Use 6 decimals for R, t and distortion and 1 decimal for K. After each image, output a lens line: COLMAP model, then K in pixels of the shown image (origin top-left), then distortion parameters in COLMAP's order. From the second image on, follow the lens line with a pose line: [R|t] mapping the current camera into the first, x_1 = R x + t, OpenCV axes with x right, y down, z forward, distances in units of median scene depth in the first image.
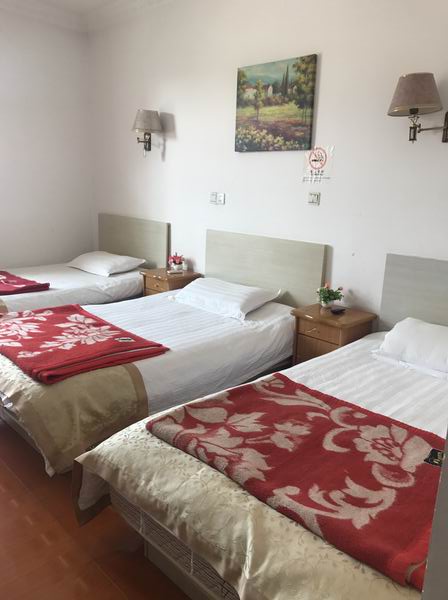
lens RADIAL K [[488.8, 0, 224.0], [0, 488.8, 300.0], [0, 0, 1]] dist [0.006857, 0.002257]
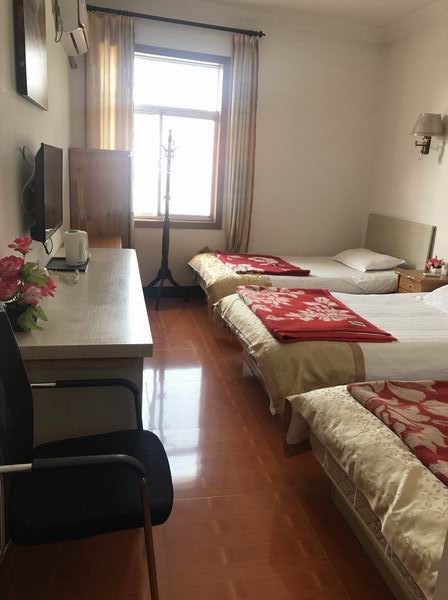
lens RADIAL K [[488.8, 0, 224.0], [0, 488.8, 300.0], [0, 0, 1]] dist [0.006857, 0.002257]
pose [[0.840911, 0.147491, -0.520688, 0.129945], [-0.151735, 0.987810, 0.034756, 0.040836], [0.519467, 0.049780, 0.853039, -0.125717]]
